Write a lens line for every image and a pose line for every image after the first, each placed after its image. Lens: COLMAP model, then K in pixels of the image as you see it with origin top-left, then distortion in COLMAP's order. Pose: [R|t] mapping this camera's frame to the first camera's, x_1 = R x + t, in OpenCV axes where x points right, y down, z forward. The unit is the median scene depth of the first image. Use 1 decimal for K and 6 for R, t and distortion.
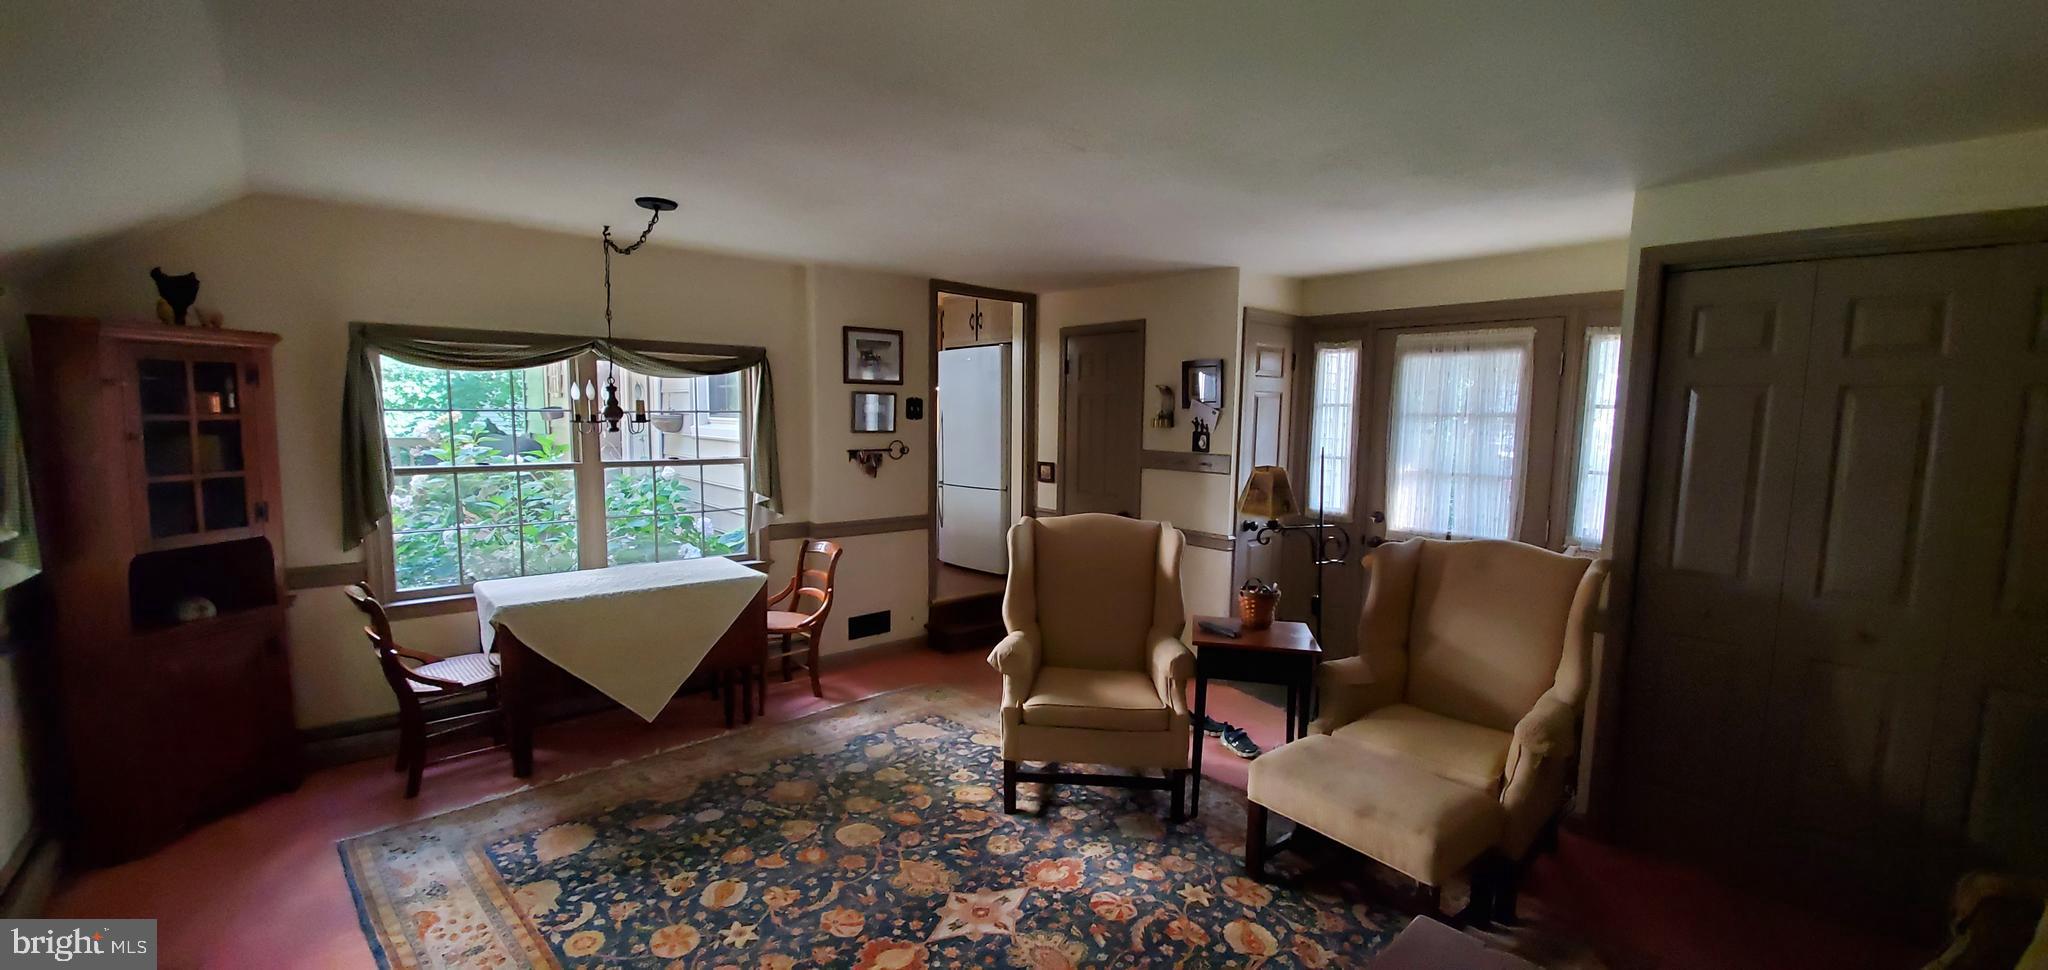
lens RADIAL K [[804.6, 0, 1018.8], [0, 804.6, 495.0], [0, 0, 1]] dist [-0.003446, -0.007714]
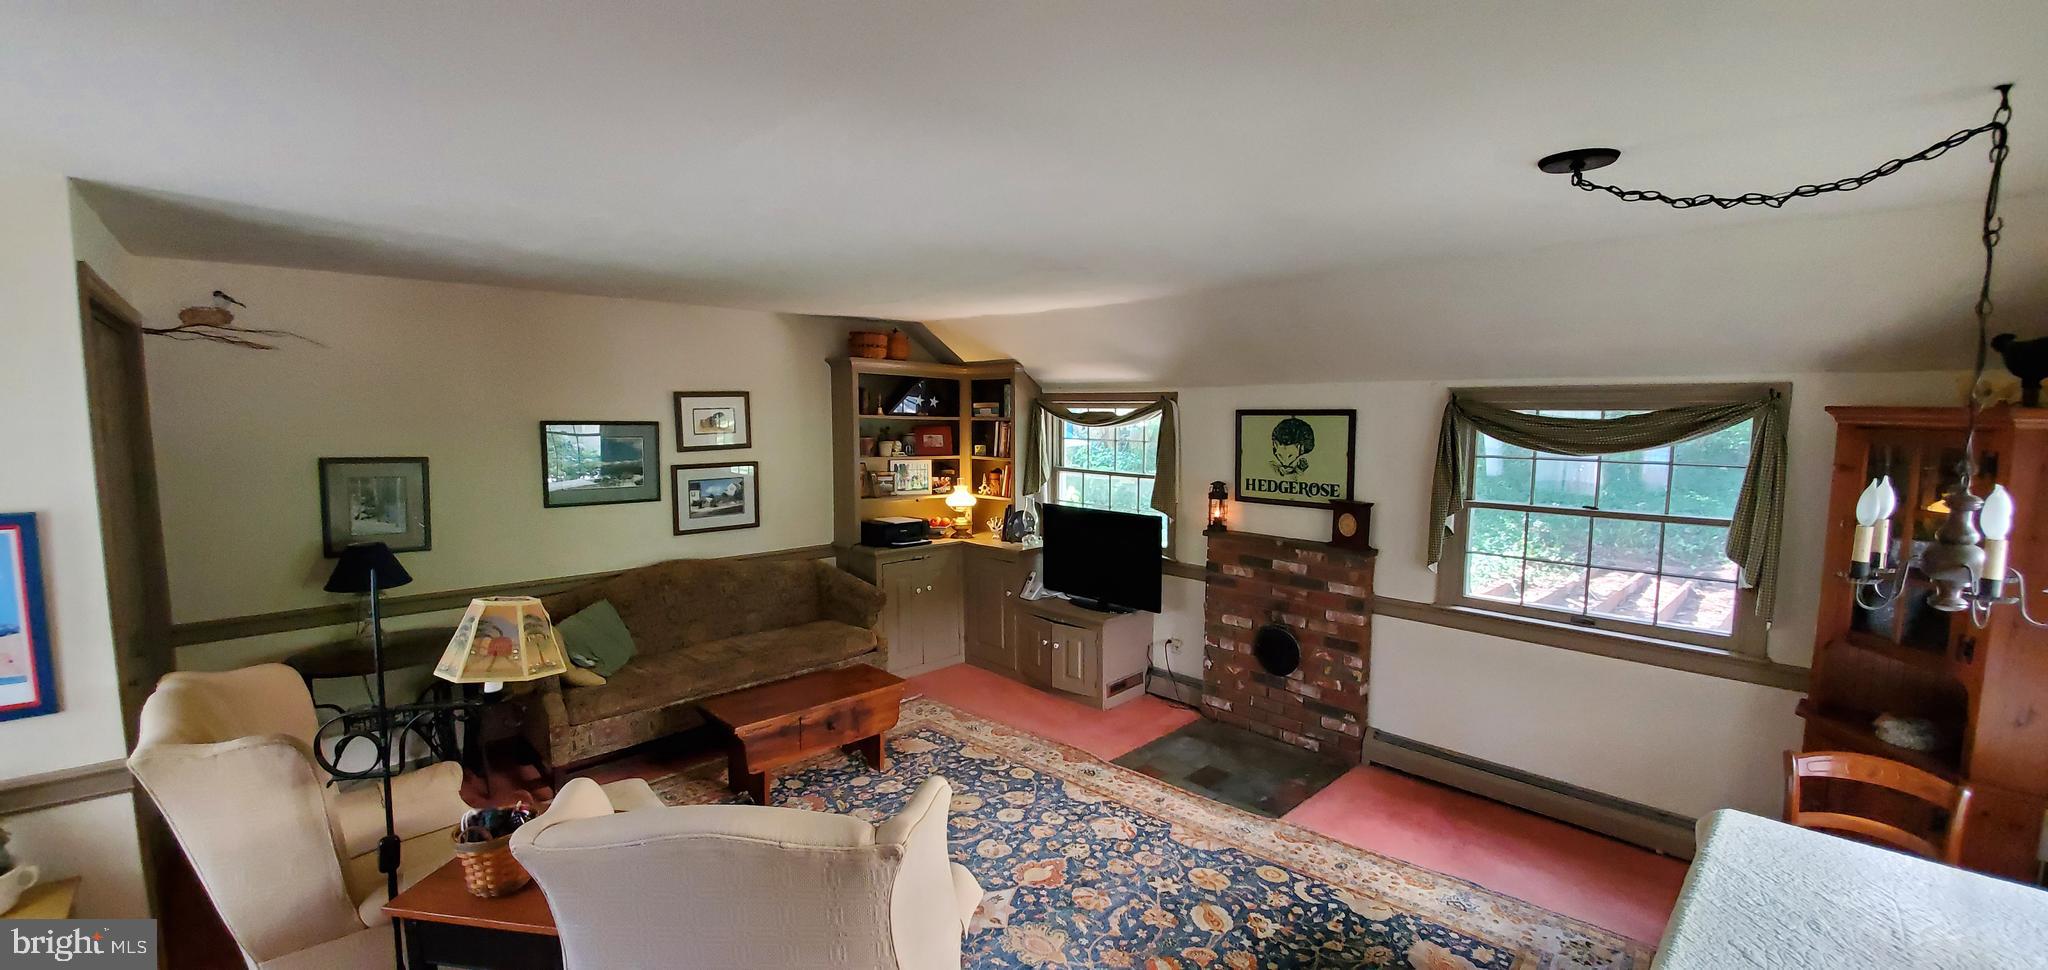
lens RADIAL K [[804.6, 0, 1010.3], [0, 804.6, 493.7], [0, 0, 1]] dist [-0.003446, -0.007714]
pose [[-0.998877, -0.014108, -0.045230, -0.030575], [-0.023336, 0.977309, 0.210528, -0.272063], [0.041234, 0.211347, -0.976541, 1.771182]]
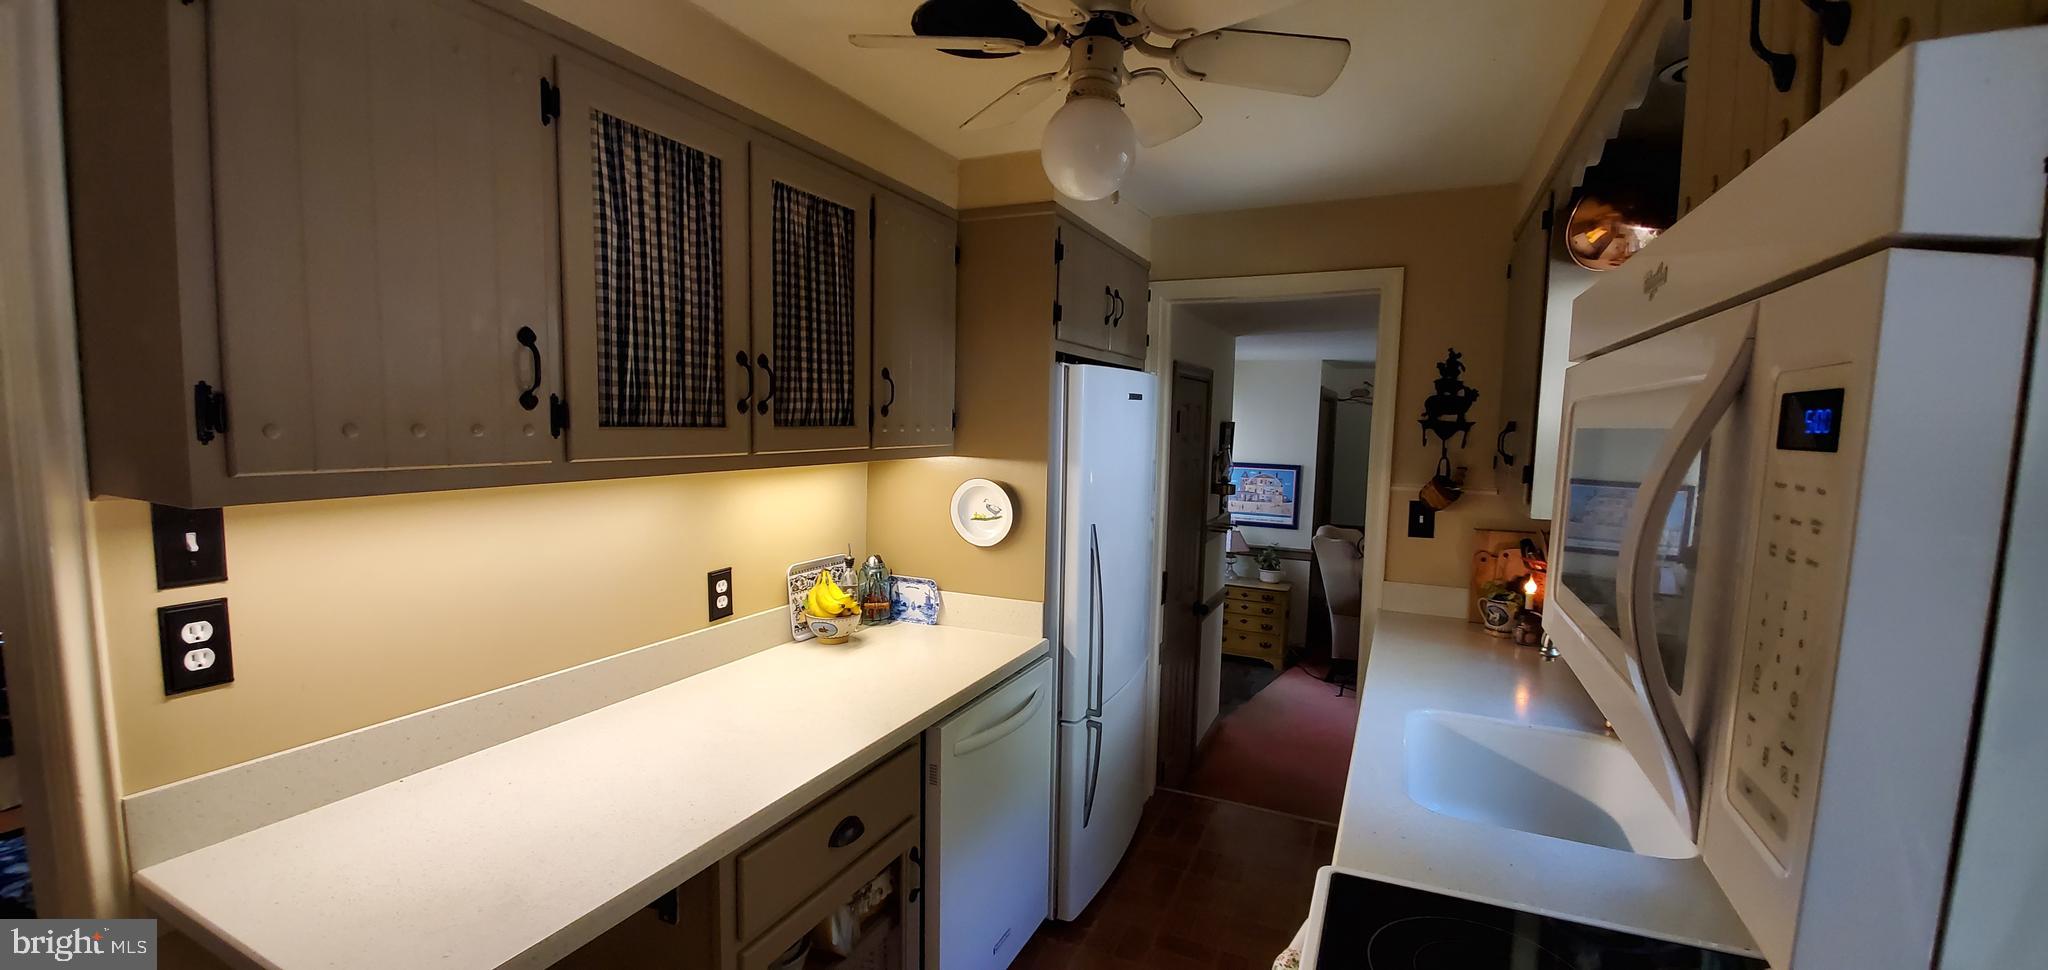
lens RADIAL K [[804.6, 0, 1015.8], [0, 804.6, 493.1], [0, 0, 1]] dist [-0.003446, -0.007714]
pose [[-0.396208, -0.107916, 0.911797, -0.959976], [0.072903, 0.986236, 0.148405, -0.407201], [-0.915262, 0.125272, -0.382887, 2.676916]]
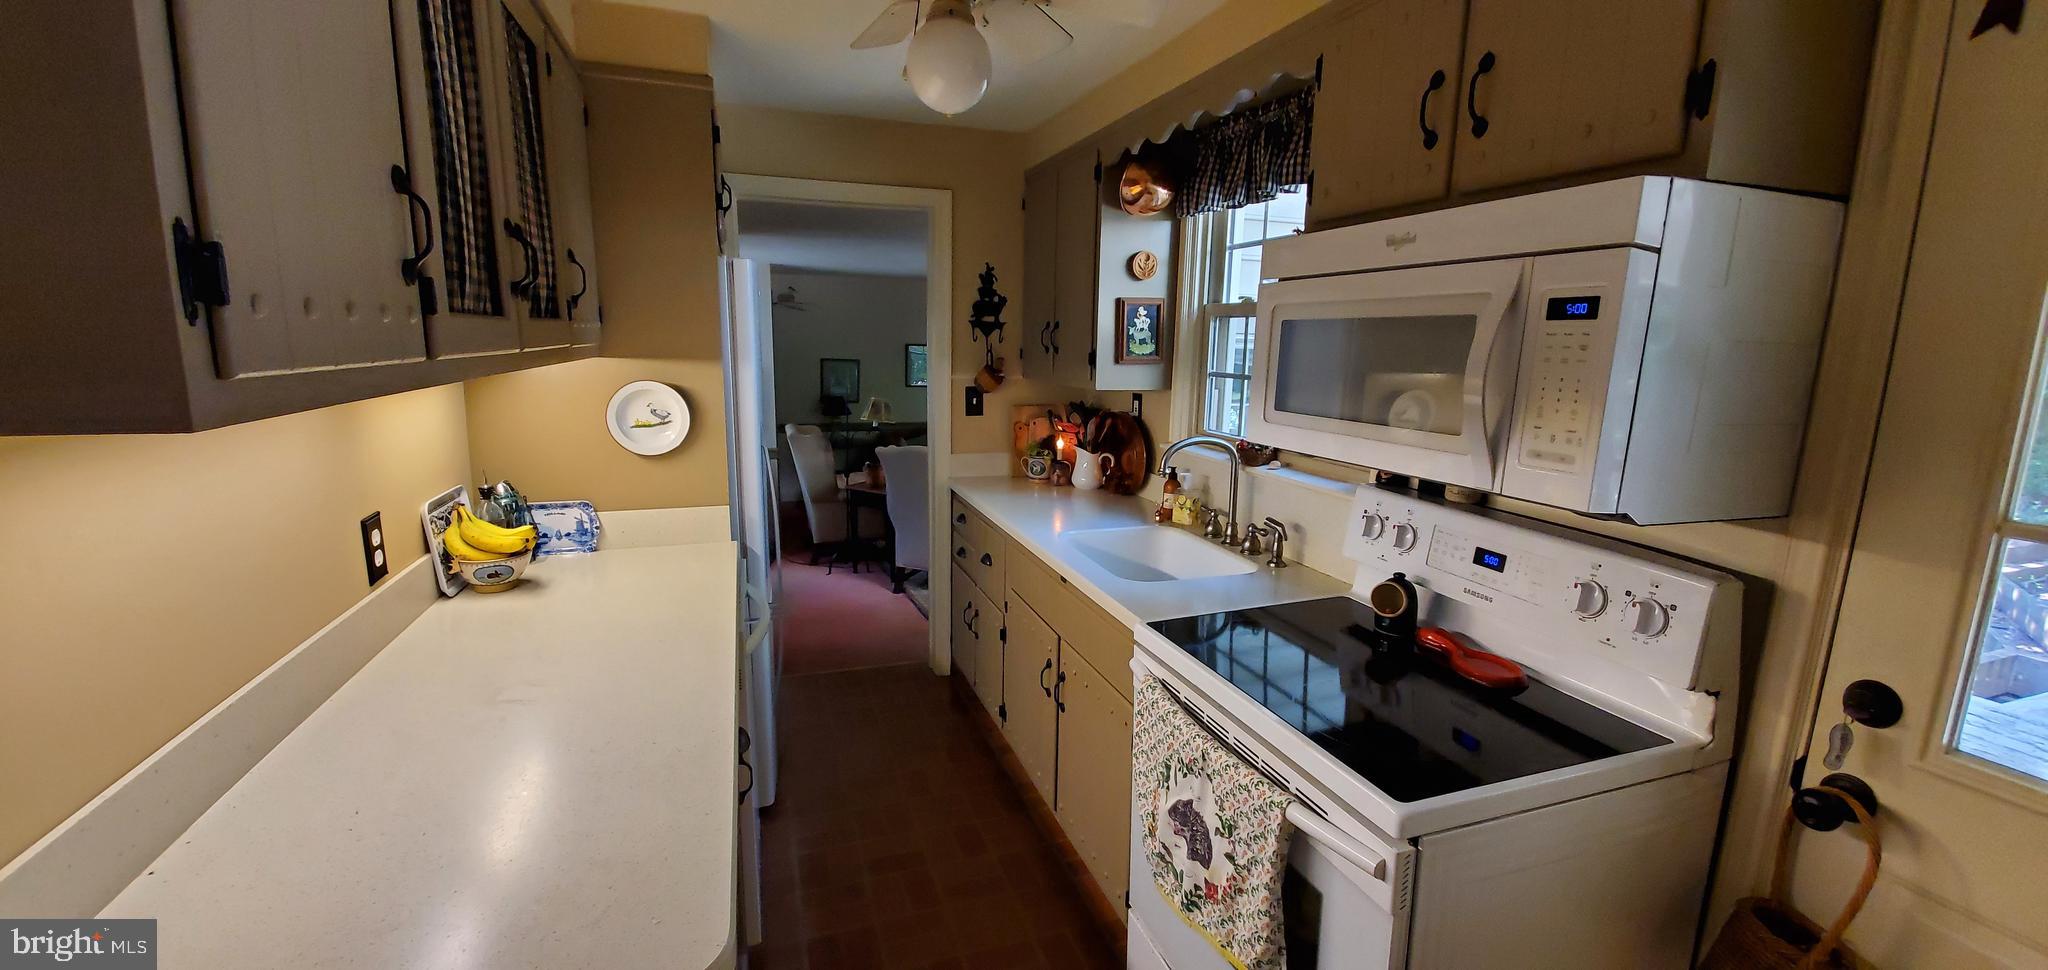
lens RADIAL K [[804.6, 0, 1007.9], [0, 804.6, 484.2], [0, 0, 1]] dist [-0.003446, -0.007714]
pose [[-0.919493, -0.103031, 0.379364, -0.797076], [0.008500, 0.959605, 0.281221, -0.417037], [-0.393014, 0.261805, -0.881475, 2.940890]]
